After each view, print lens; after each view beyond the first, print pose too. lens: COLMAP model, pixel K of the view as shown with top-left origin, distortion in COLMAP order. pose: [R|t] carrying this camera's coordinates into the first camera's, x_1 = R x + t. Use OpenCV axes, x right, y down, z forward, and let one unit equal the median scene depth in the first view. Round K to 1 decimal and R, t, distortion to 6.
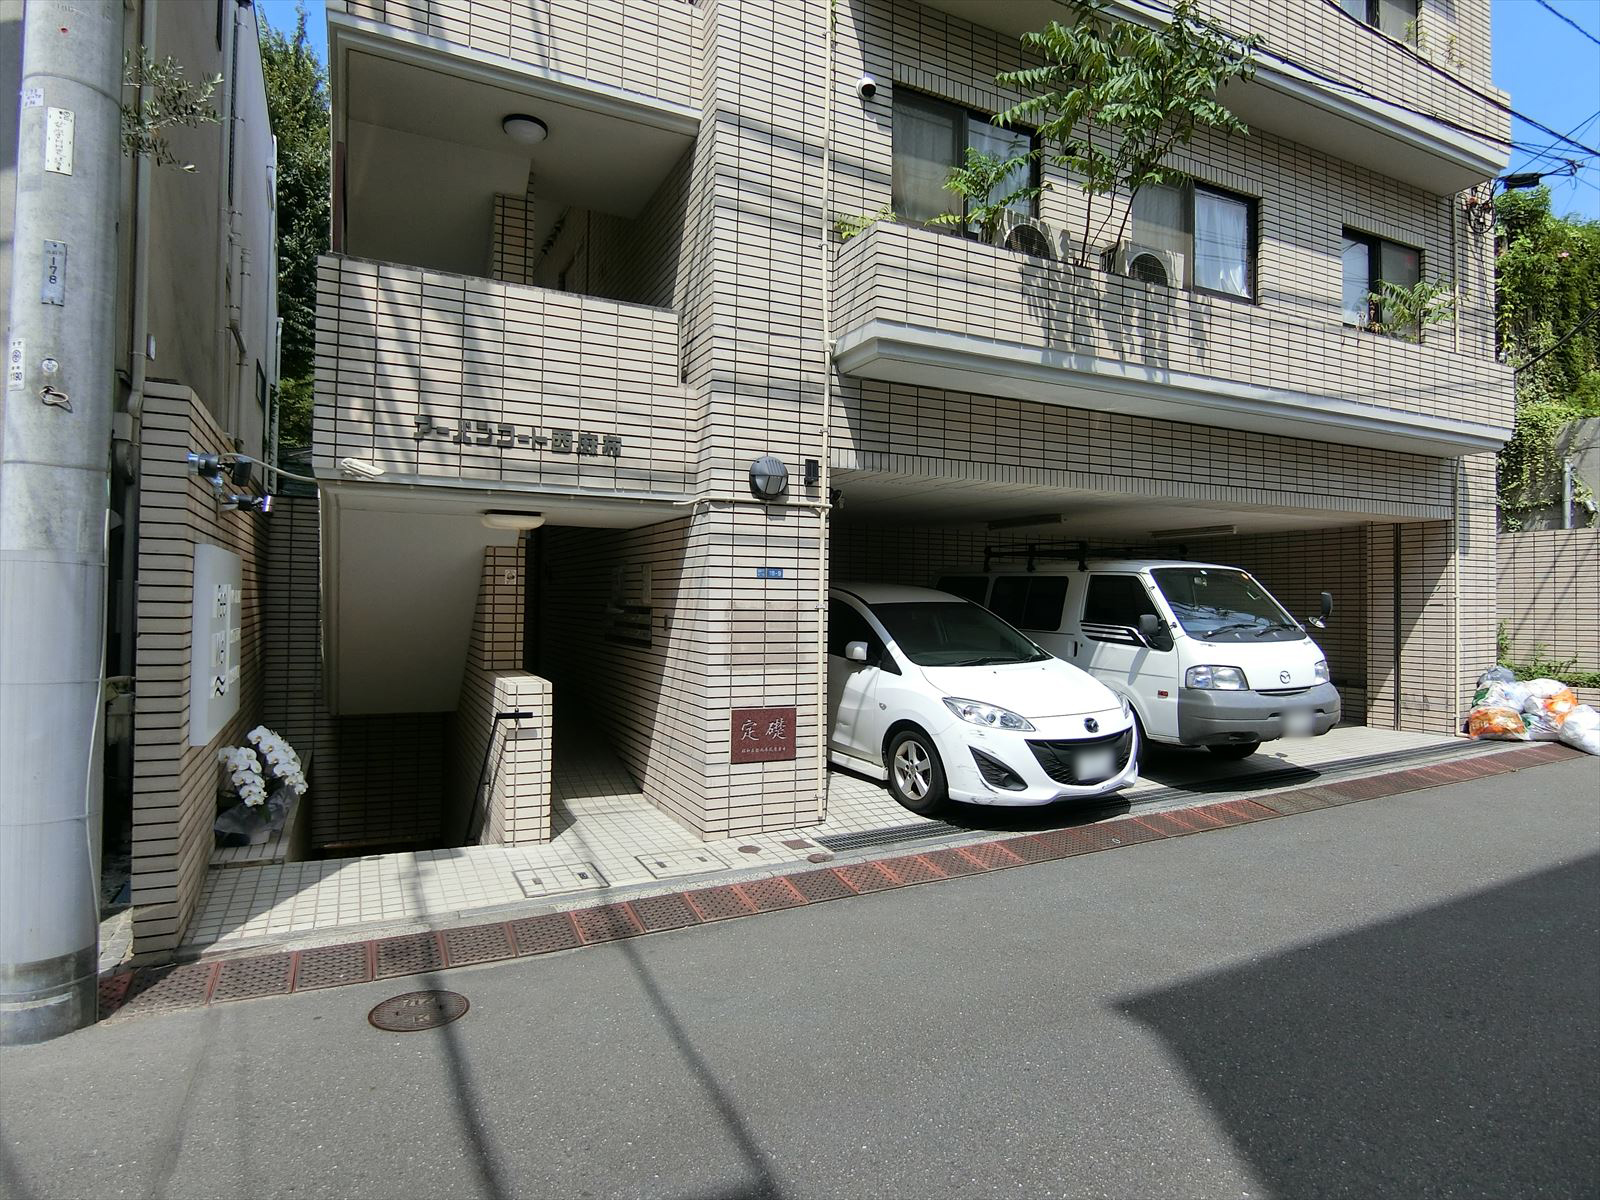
lens RADIAL K [[895.3, 0, 776.6], [0, 895.3, 593.4], [0, 0, 1]] dist [-0.032681, -0.000381]
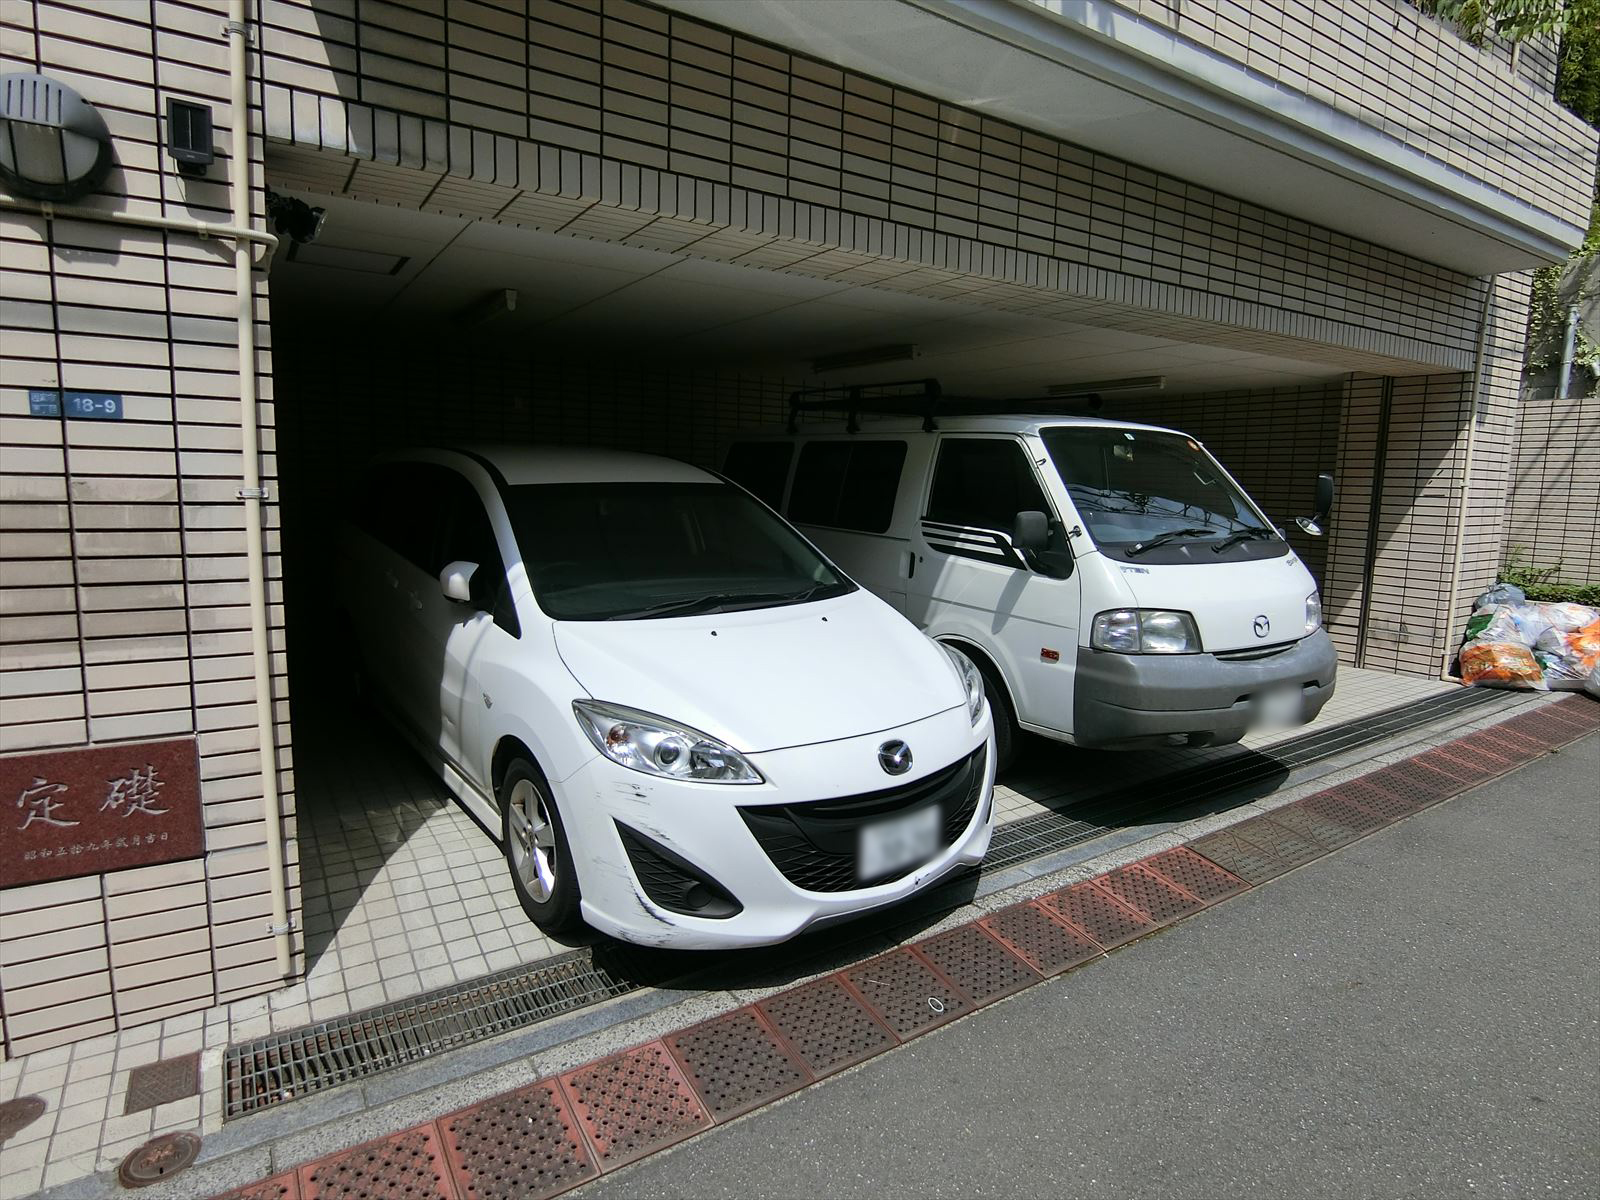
lens RADIAL K [[881.7, 0, 800.0], [0, 881.7, 600.0], [0, 0, 1]] dist [-0.002994, -0.016032]
pose [[0.991719, -0.003772, 0.128371, 0.209642], [-0.015157, 0.989145, 0.146160, 0.000747], [-0.127529, -0.146895, 0.980897, 0.486056]]
